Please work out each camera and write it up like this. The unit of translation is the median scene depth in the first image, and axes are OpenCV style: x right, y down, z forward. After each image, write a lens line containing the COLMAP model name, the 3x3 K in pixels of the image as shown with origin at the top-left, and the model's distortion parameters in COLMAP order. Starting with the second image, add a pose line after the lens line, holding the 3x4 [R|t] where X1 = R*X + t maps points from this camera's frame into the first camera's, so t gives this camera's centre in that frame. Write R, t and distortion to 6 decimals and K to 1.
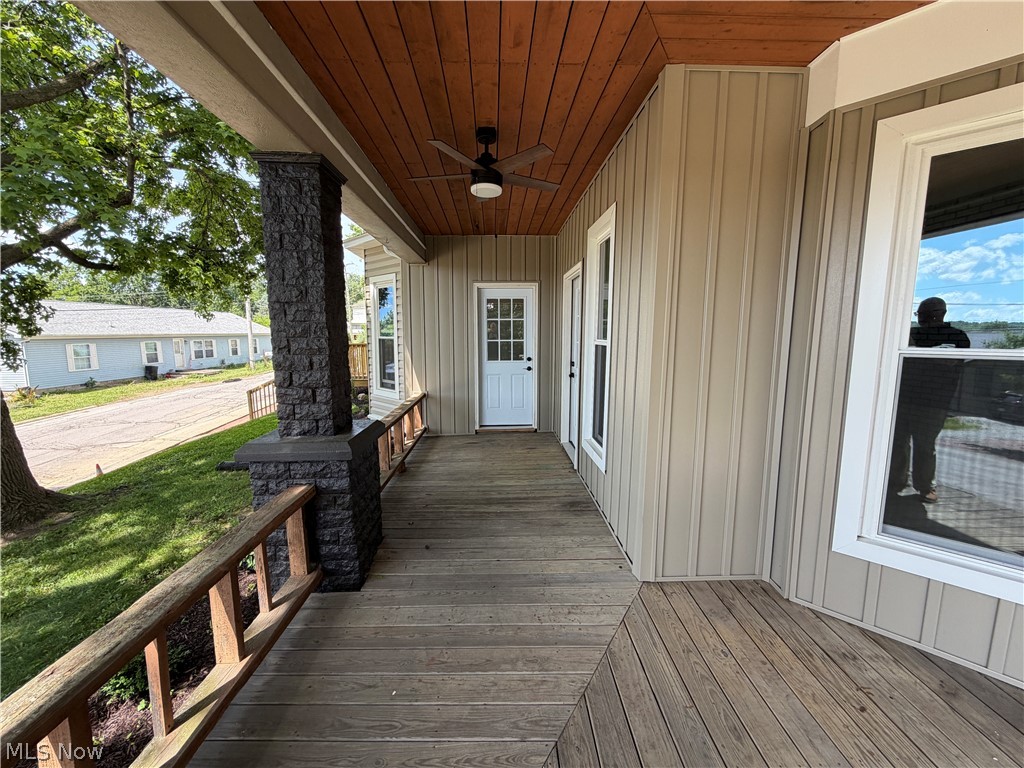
lens RADIAL K [[410.2, 0, 505.5], [0, 410.2, 384.9], [0, 0, 1]] dist [0.001284, 0.000073]
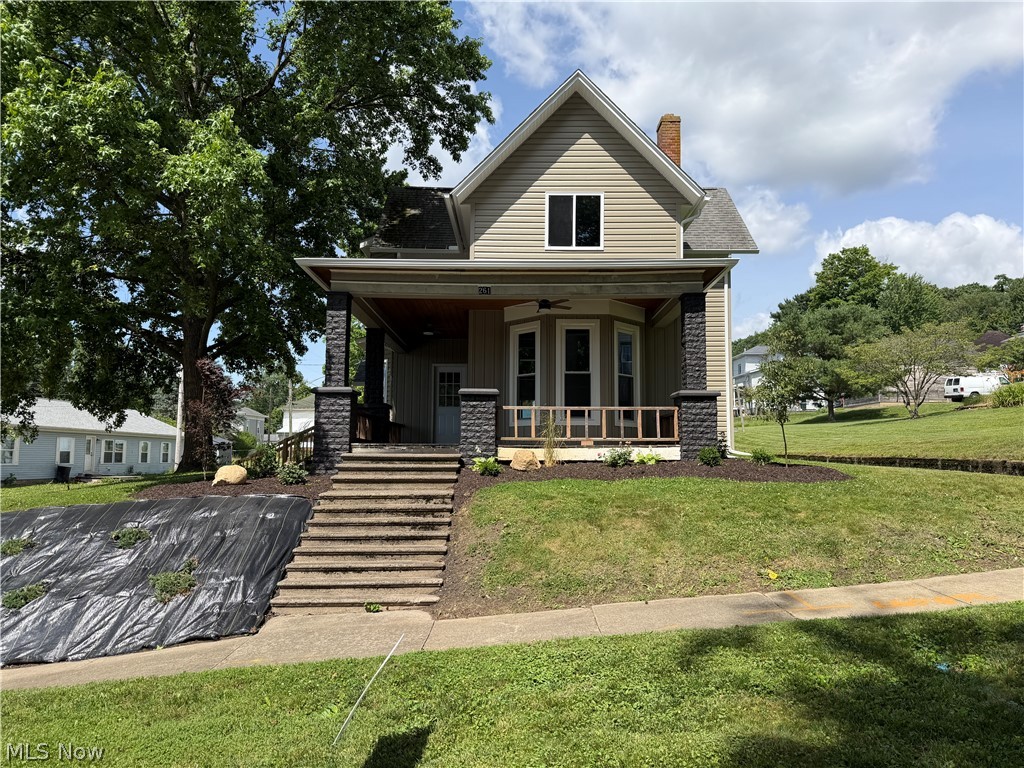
lens RADIAL K [[722.9, 0, 514.8], [0, 722.9, 384.7], [0, 0, 1]] dist [0.025189, -0.020869]
pose [[0.999821, 0.003576, -0.018569, 0.070922], [-0.007742, 0.973296, -0.229422, 0.116933], [0.017253, 0.229525, 0.973150, -0.428080]]
